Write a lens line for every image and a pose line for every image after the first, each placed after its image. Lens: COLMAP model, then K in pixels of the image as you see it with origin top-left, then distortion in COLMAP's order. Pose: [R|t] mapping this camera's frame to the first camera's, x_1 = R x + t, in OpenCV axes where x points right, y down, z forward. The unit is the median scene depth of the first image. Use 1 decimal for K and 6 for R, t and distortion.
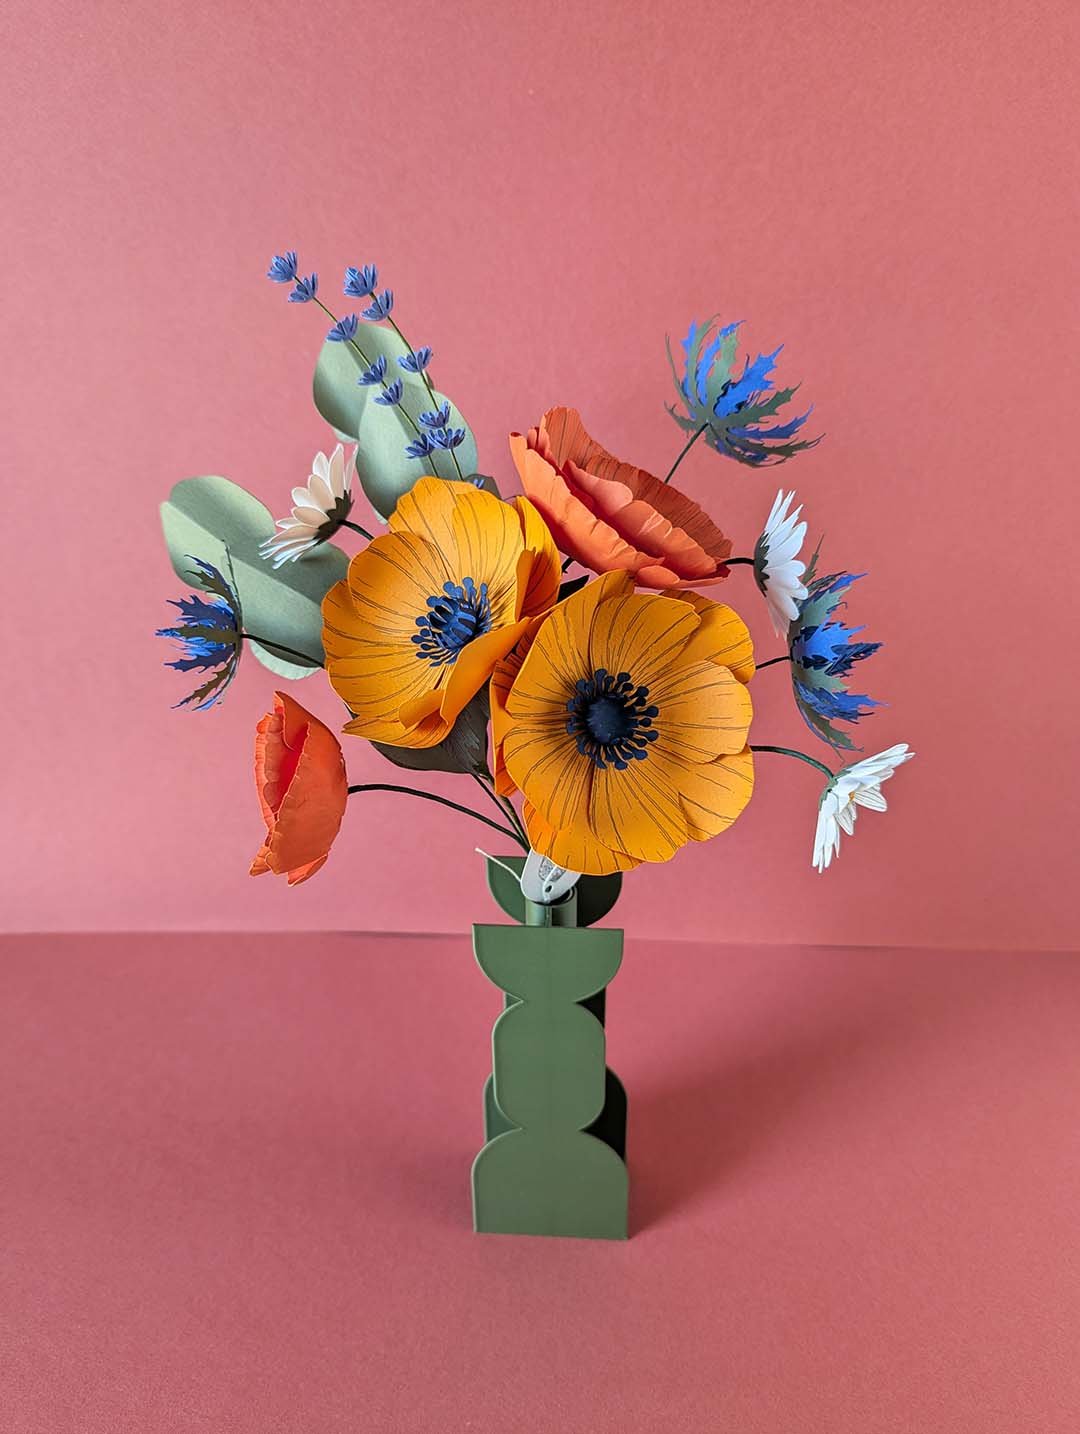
lens RADIAL K [[1043.6, 0, 544.0], [0, 1043.6, 718.9], [0, 0, 1]] dist [0.102906, -0.000247]
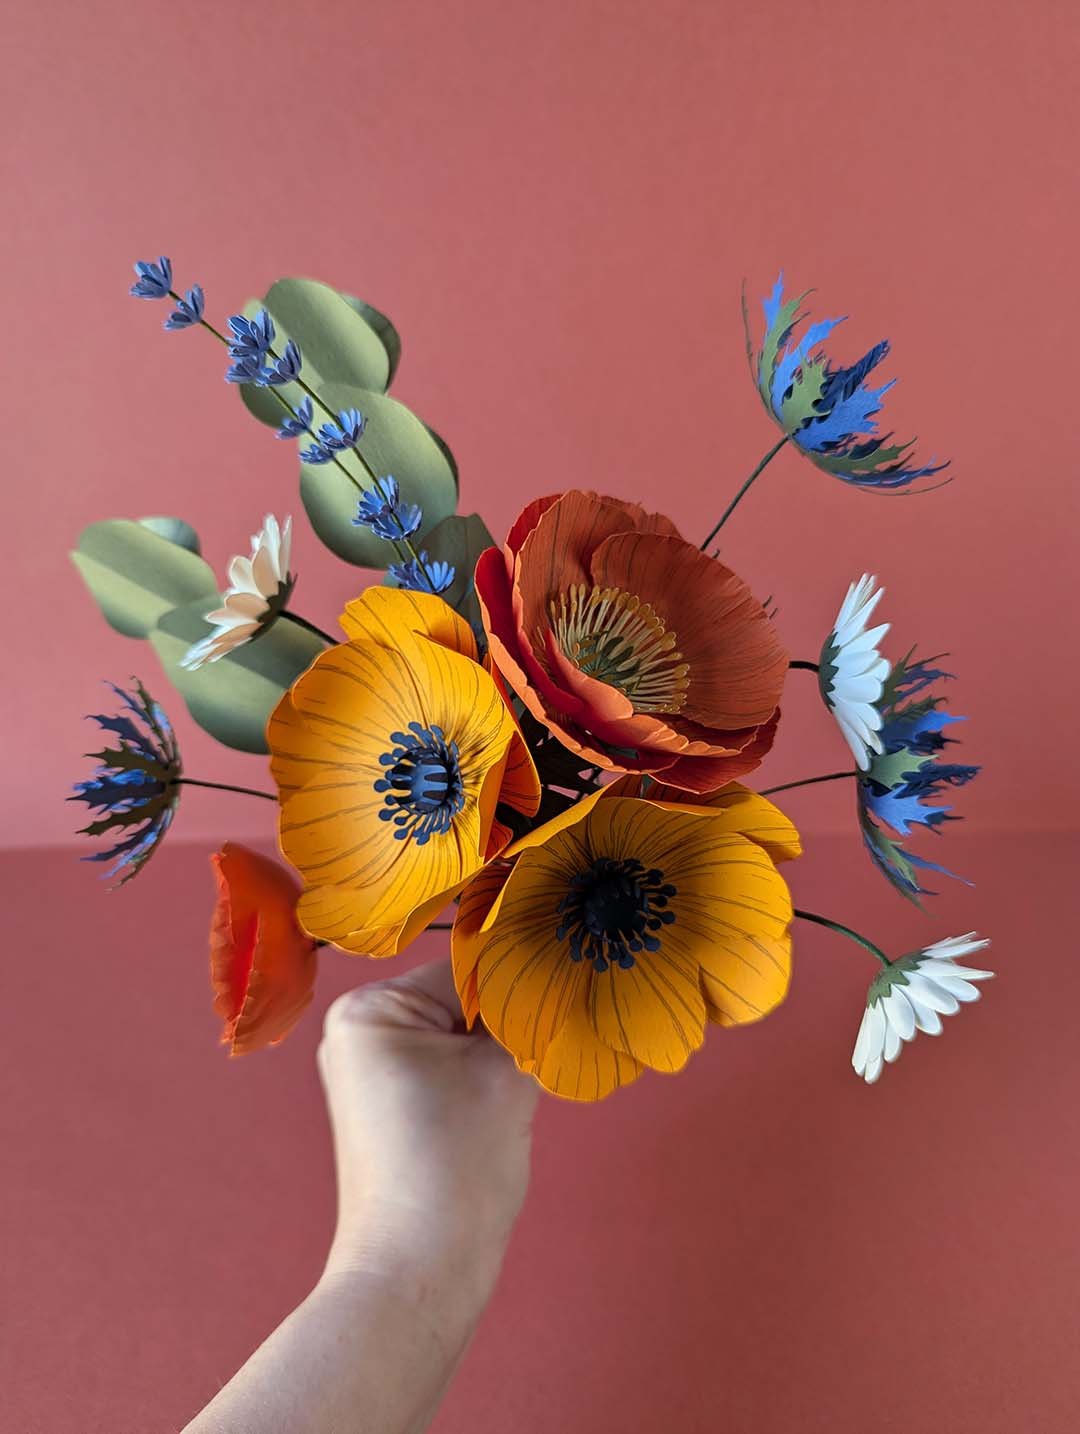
lens RADIAL K [[1043.6, 0, 544.0], [0, 1043.6, 718.9], [0, 0, 1]] dist [0.102906, -0.000247]
pose [[0.994873, 0.015143, -0.099997, 0.083869], [0.023736, 0.926154, 0.376399, -0.422454], [0.098312, -0.376843, 0.921045, 0.283093]]
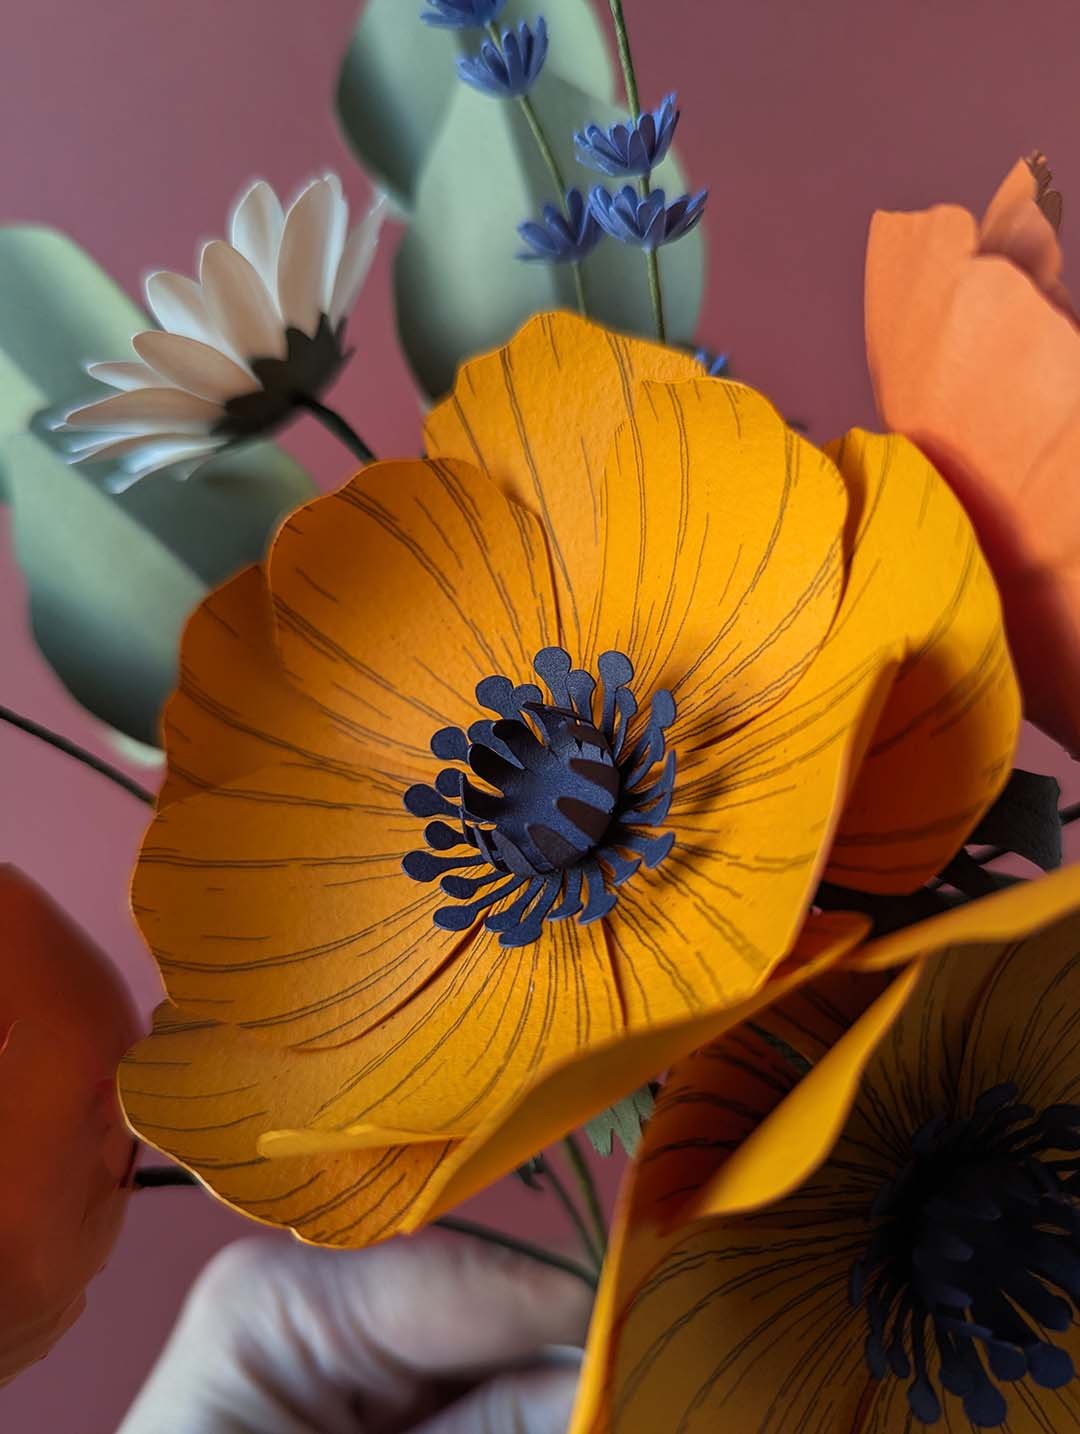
lens RADIAL K [[1132.7, 0, 540.0], [0, 1132.7, 717.0], [0, 0, 1]] dist [-0.069983, -0.000343]
pose [[0.972978, 0.219952, -0.070242, -0.066449], [-0.215159, 0.974078, 0.069843, -0.132286], [0.083783, -0.052843, 0.995082, 0.651556]]
